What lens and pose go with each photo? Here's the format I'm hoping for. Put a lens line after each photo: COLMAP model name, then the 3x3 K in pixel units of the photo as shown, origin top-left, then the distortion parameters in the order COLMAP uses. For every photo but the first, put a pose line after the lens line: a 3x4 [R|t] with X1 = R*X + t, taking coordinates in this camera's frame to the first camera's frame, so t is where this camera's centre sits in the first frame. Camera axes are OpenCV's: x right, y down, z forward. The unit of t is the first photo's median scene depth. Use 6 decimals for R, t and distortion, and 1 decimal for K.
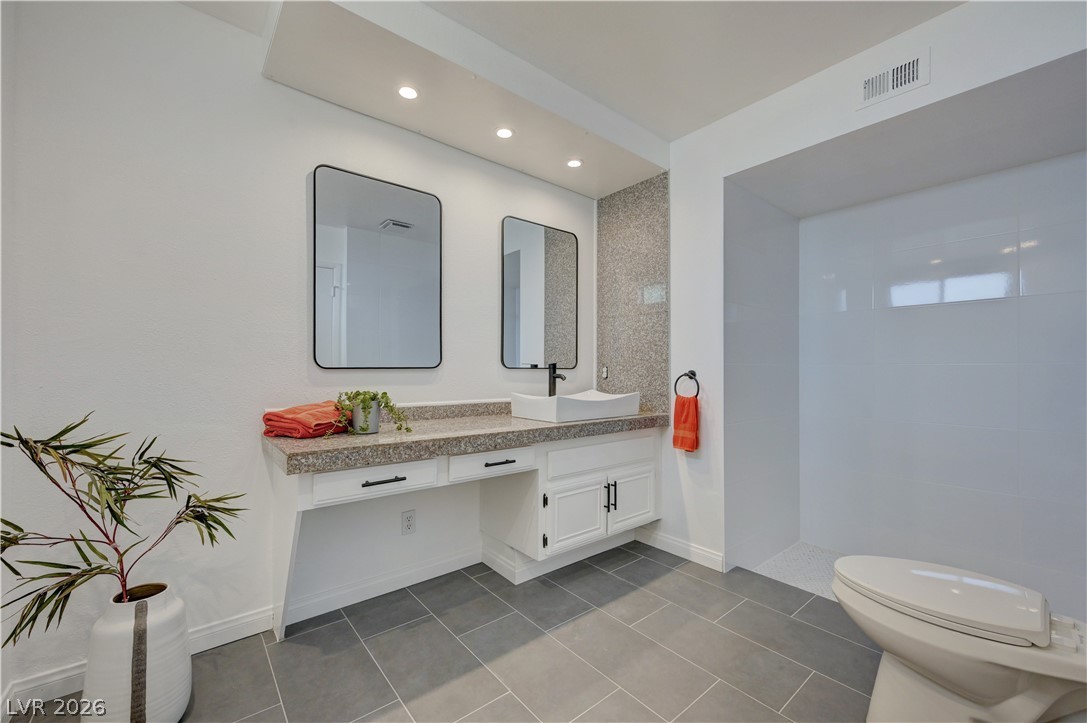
lens RADIAL K [[430.7, 0, 537.4], [0, 430.7, 364.0], [0, 0, 1]] dist [-0.002816, 0.000998]
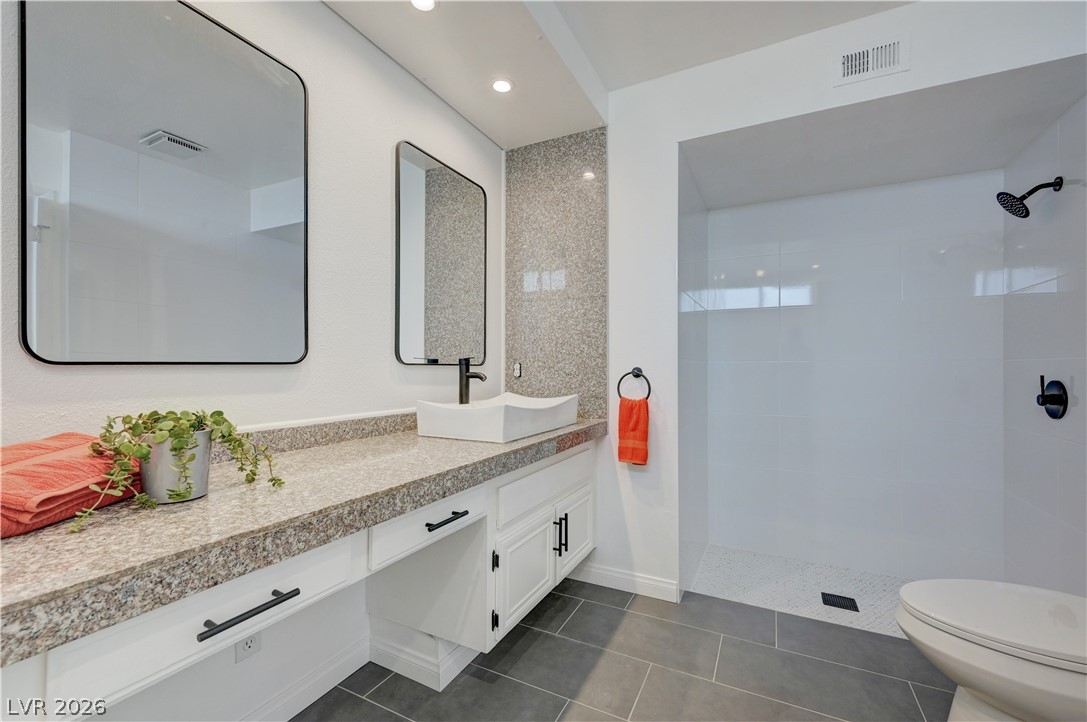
lens RADIAL K [[453.5, 0, 548.3], [0, 453.5, 364.1], [0, 0, 1]] dist [-0.001797, 0.000872]
pose [[0.913887, 0.002184, 0.405963, -0.164672], [-0.005328, 0.999964, 0.006615, 0.003691], [-0.405934, -0.008209, 0.913865, 0.271764]]
